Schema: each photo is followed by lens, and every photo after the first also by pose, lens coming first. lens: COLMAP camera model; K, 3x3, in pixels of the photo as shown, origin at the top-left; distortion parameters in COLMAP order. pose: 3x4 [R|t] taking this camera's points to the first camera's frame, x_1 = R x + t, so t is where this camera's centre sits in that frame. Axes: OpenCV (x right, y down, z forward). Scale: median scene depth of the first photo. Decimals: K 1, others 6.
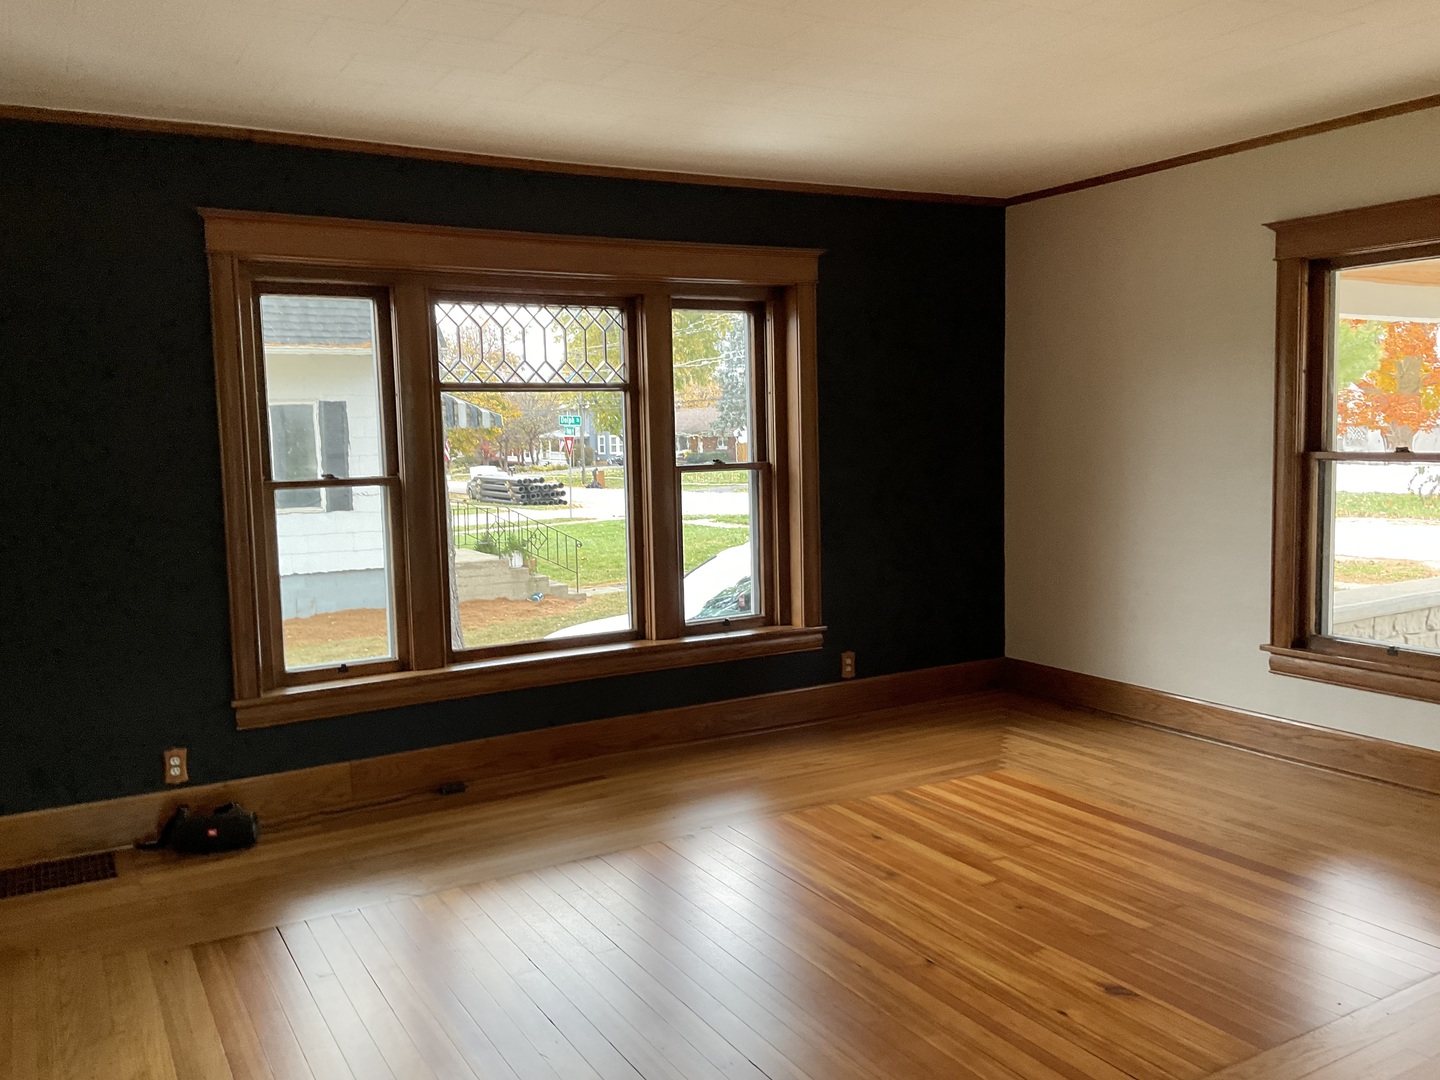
lens RADIAL K [[1197.7, 0, 726.8], [0, 1197.7, 539.8], [0, 0, 1]] dist [0.078126, -0.154013]
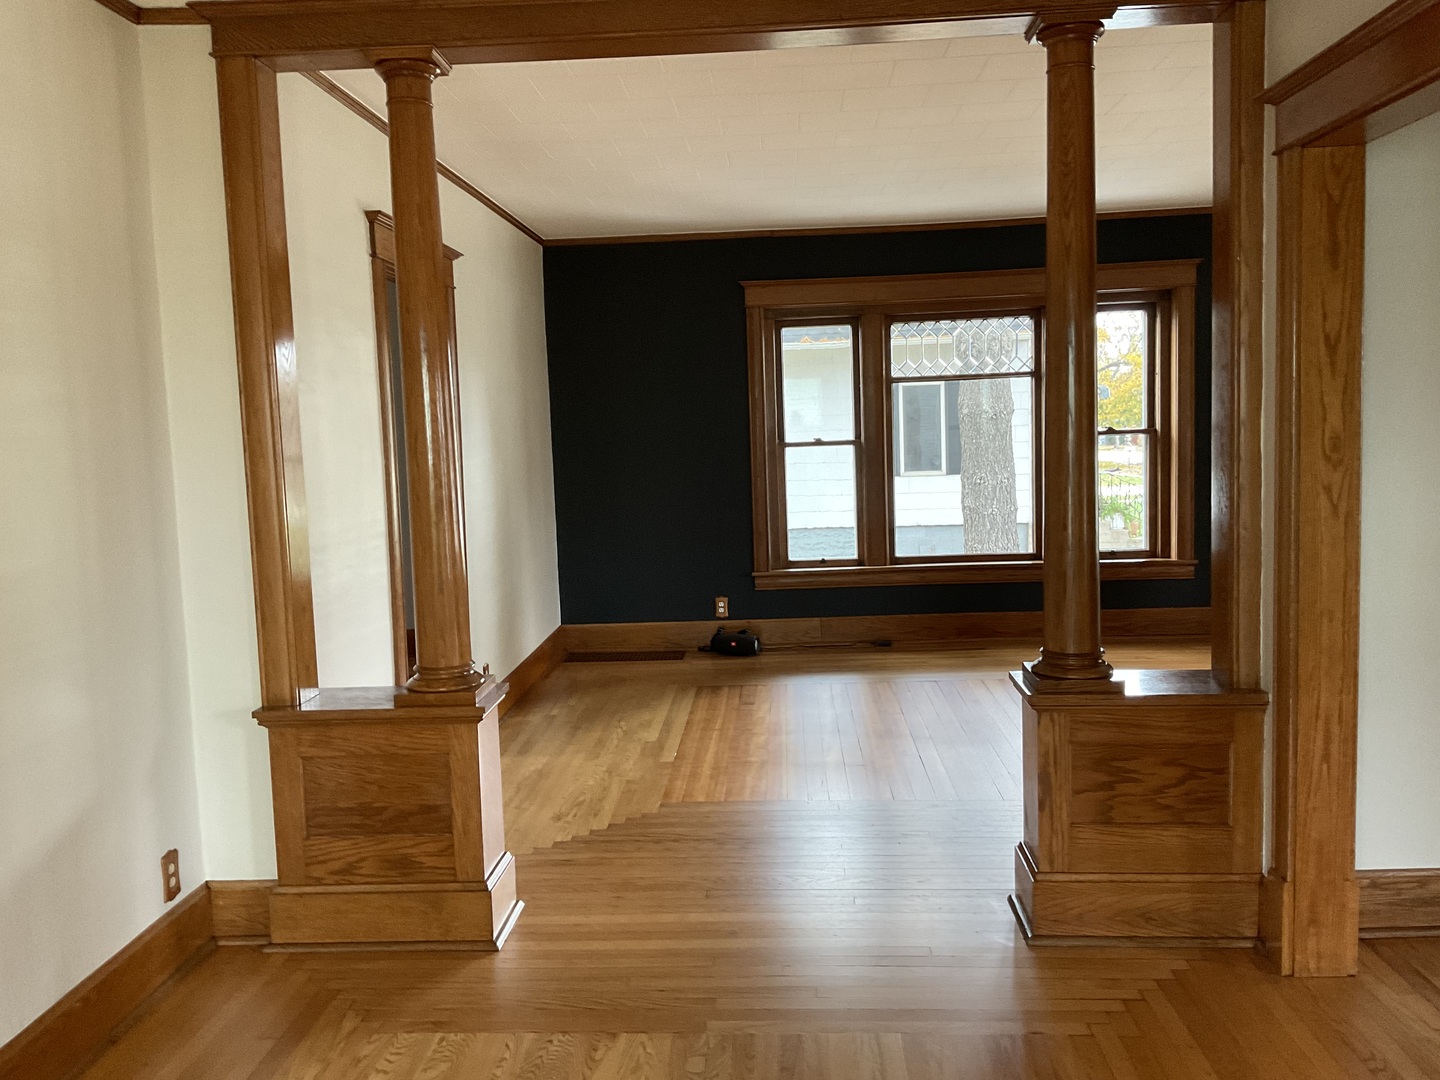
lens RADIAL K [[1197.7, 0, 717.1], [0, 1197.7, 539.8], [0, 0, 1]] dist [0.078126, -0.154013]
pose [[0.835405, 0.045729, -0.547729, 0.420586], [-0.033335, 0.998914, 0.032555, 0.031750], [0.548623, -0.008937, 0.836022, -0.385582]]
